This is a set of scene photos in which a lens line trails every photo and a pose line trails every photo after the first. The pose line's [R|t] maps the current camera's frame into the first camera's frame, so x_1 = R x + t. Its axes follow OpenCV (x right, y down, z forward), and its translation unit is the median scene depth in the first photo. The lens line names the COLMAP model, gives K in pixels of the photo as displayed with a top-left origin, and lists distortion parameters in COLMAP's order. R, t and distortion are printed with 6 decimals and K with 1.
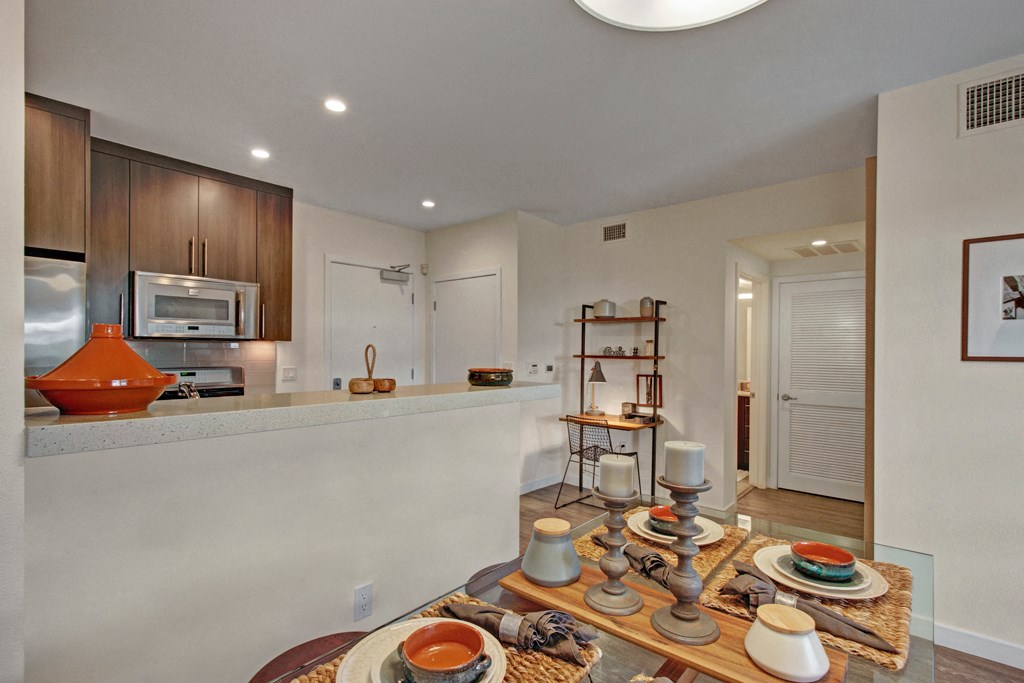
lens RADIAL K [[481.3, 0, 519.4], [0, 481.3, 352.2], [0, 0, 1]] dist [0.000235, -0.000008]
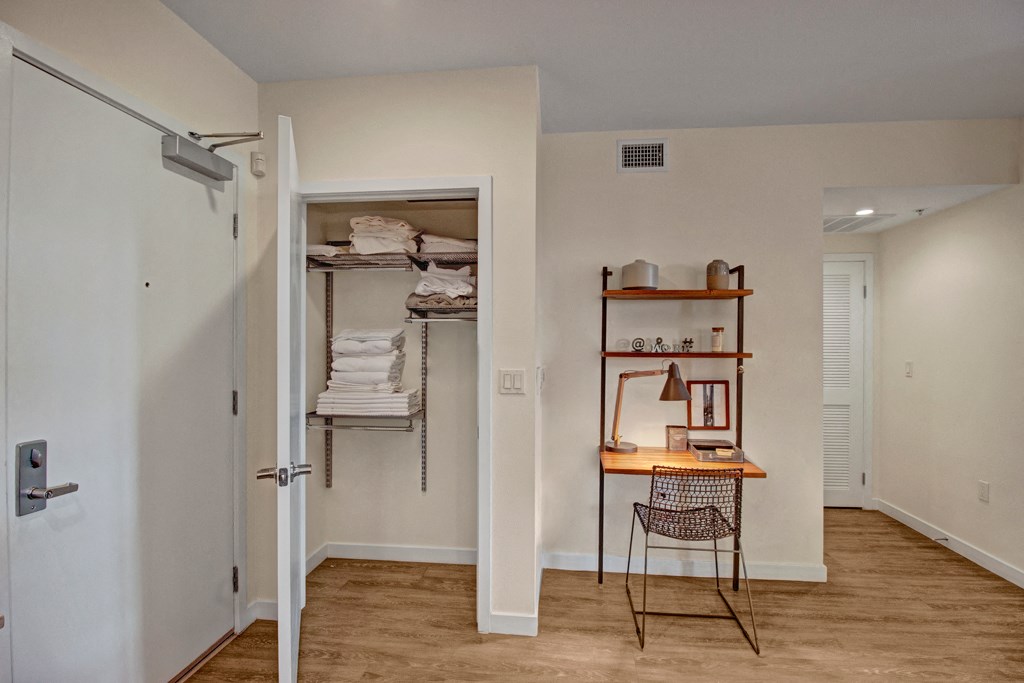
lens RADIAL K [[483.0, 0, 512.0], [0, 483.0, 341.5], [0, 0, 1]] dist [-0.011721, -0.000132]
pose [[0.816887, -0.006384, 0.576762, -0.325702], [0.005436, 0.999980, 0.003369, -0.009884], [-0.576772, 0.000383, 0.816905, 0.620545]]
